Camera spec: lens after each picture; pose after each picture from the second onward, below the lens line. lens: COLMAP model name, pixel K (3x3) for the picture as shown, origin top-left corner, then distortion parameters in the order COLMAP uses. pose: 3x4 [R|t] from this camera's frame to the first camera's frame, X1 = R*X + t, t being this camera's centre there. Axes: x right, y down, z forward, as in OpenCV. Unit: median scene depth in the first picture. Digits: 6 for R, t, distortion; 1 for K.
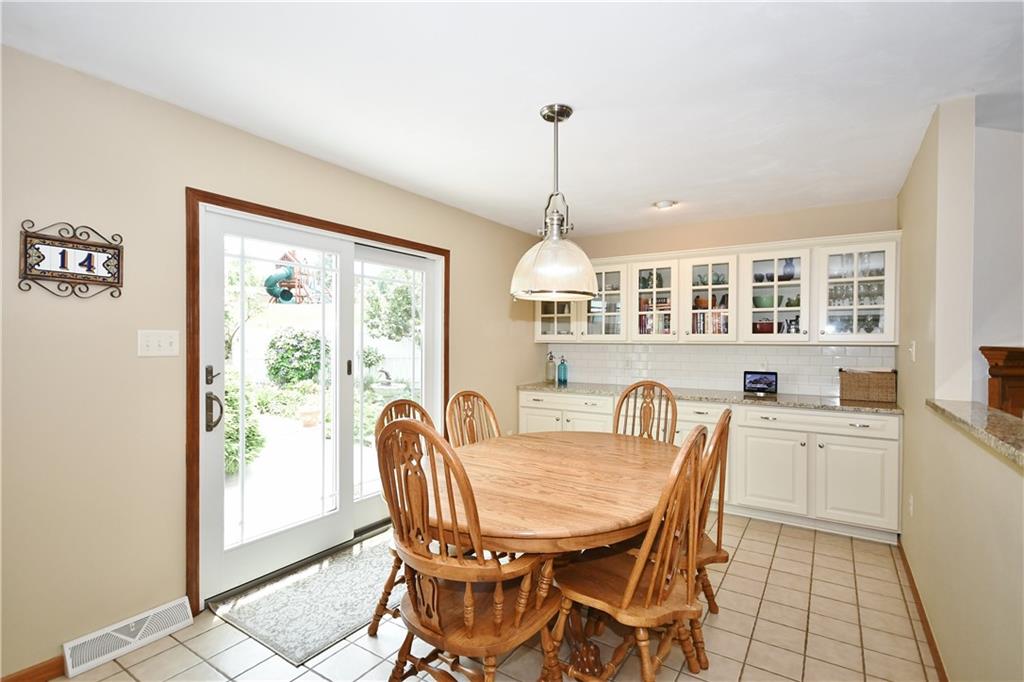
lens RADIAL K [[493.9, 0, 512.0], [0, 493.9, 341.0], [0, 0, 1]] dist [-0.002521, -0.000651]
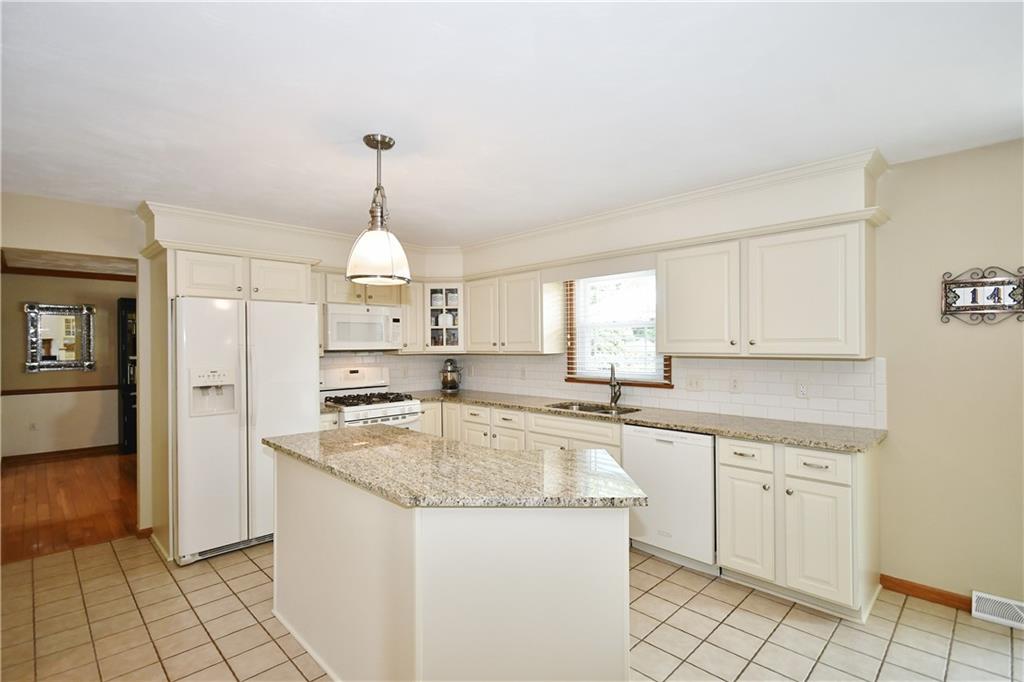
lens RADIAL K [[470.5, 0, 512.0], [0, 470.5, 341.0], [0, 0, 1]] dist [0.002040, -0.000063]
pose [[-0.213799, -0.016257, -0.976742, 0.296278], [0.003083, 0.999845, -0.017317, -0.015050], [0.976873, -0.006713, -0.213716, 0.036657]]
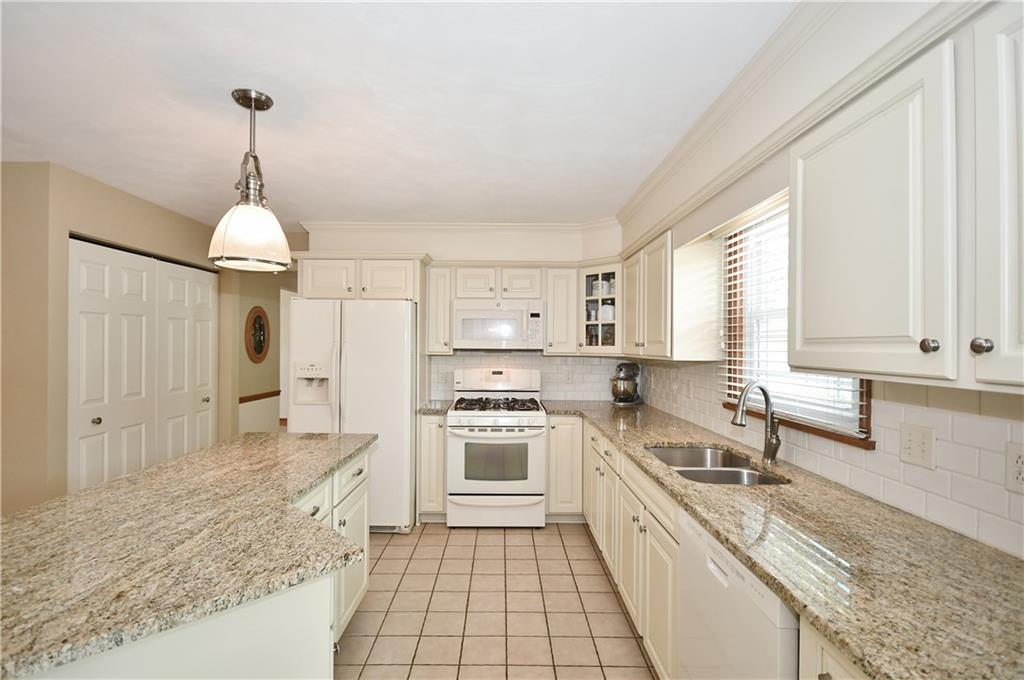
lens RADIAL K [[471.3, 0, 512.0], [0, 471.3, 340.0], [0, 0, 1]] dist [-0.001032, -0.000099]
pose [[-0.834081, -0.022875, -0.551168, -0.214715], [-0.017789, 0.999736, -0.014573, -0.019815], [0.551355, -0.002350, -0.834267, 0.324081]]
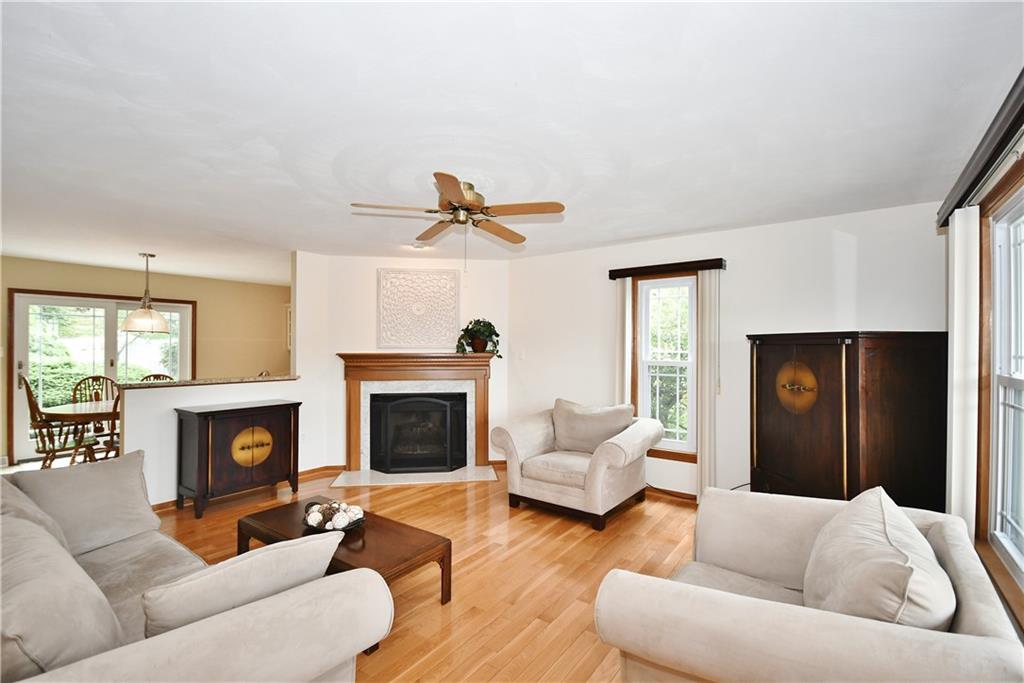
lens RADIAL K [[450.2, 0, 512.0], [0, 450.2, 341.5], [0, 0, 1]] dist [-0.011200, 0.000167]
pose [[0.998358, -0.002762, -0.057217, 1.218565], [0.002130, 0.999936, -0.011108, -0.010083], [0.057244, 0.010968, 0.998300, -0.650265]]
